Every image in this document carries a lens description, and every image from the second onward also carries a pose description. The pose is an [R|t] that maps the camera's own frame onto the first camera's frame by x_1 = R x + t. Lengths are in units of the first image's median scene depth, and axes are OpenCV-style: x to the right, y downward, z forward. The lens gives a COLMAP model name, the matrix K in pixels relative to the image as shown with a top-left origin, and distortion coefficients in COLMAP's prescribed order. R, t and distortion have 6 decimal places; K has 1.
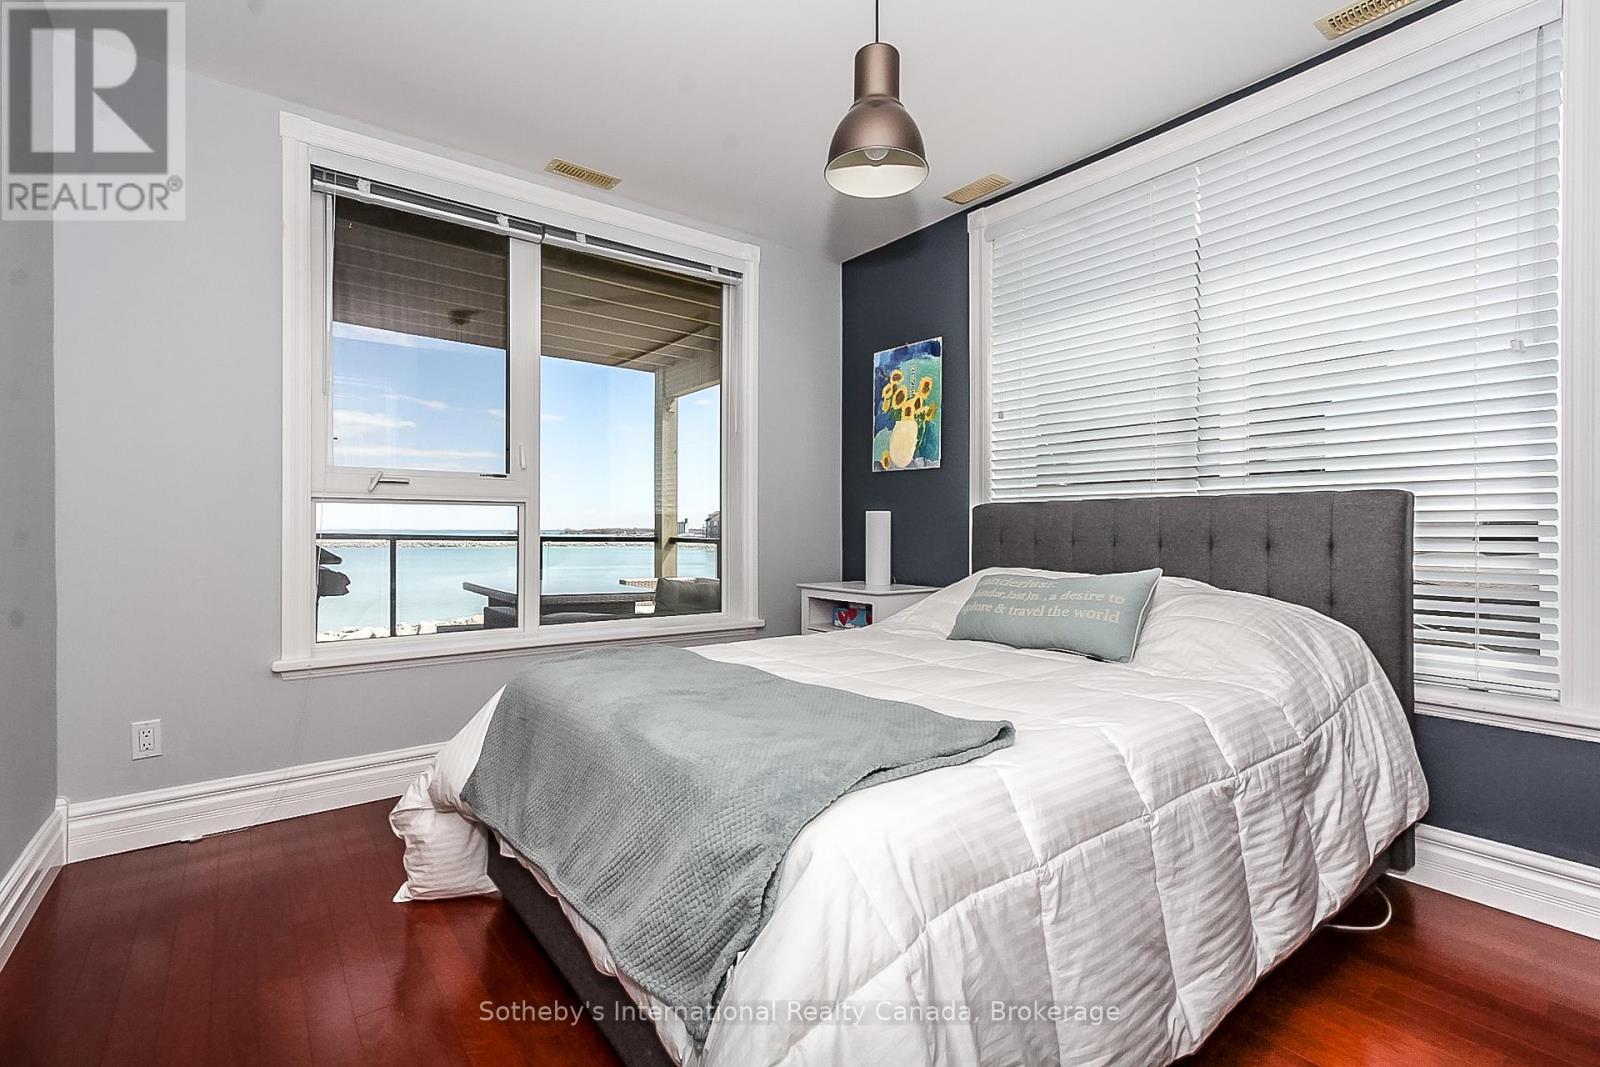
lens RADIAL K [[735.6, 0, 798.2], [0, 735.6, 526.8], [0, 0, 1]] dist [-0.000672, 0.002363]
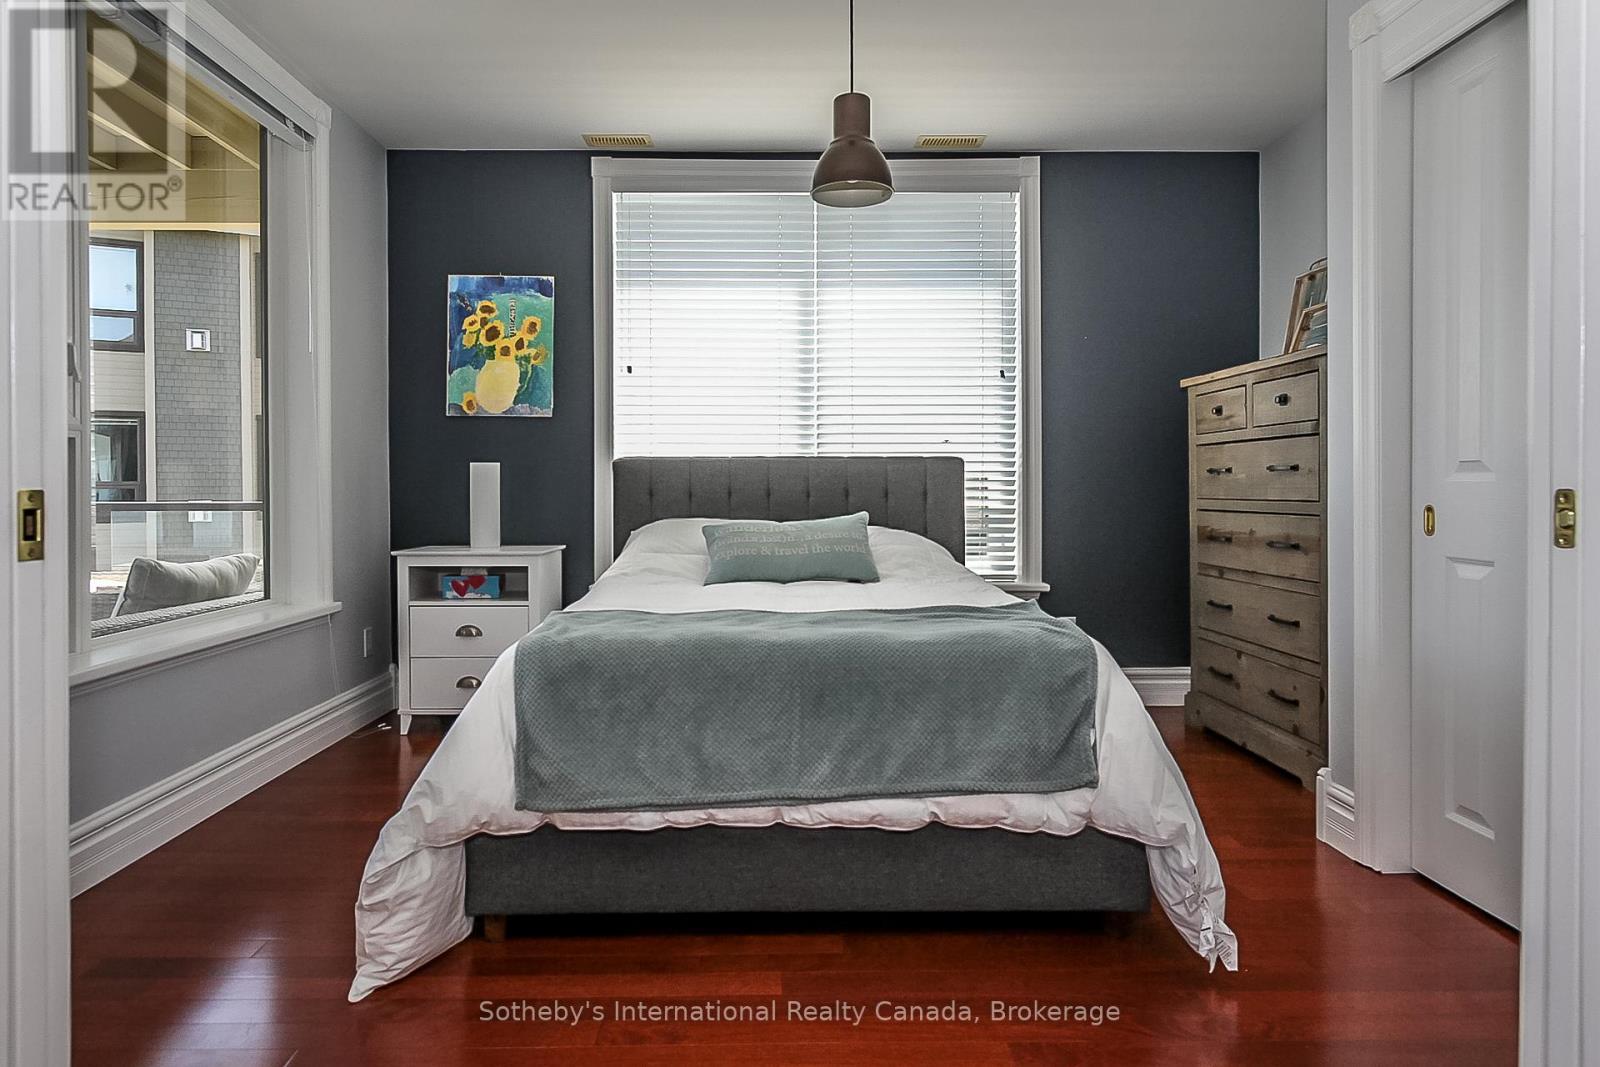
lens RADIAL K [[890.1, 0, 742.0], [0, 890.1, 501.3], [0, 0, 1]] dist [0.002596, 0.000521]
pose [[0.632820, -0.005746, 0.774277, -0.505728], [-0.000730, 0.999968, 0.008017, 0.016001], [-0.774298, -0.005638, 0.632796, 0.097627]]
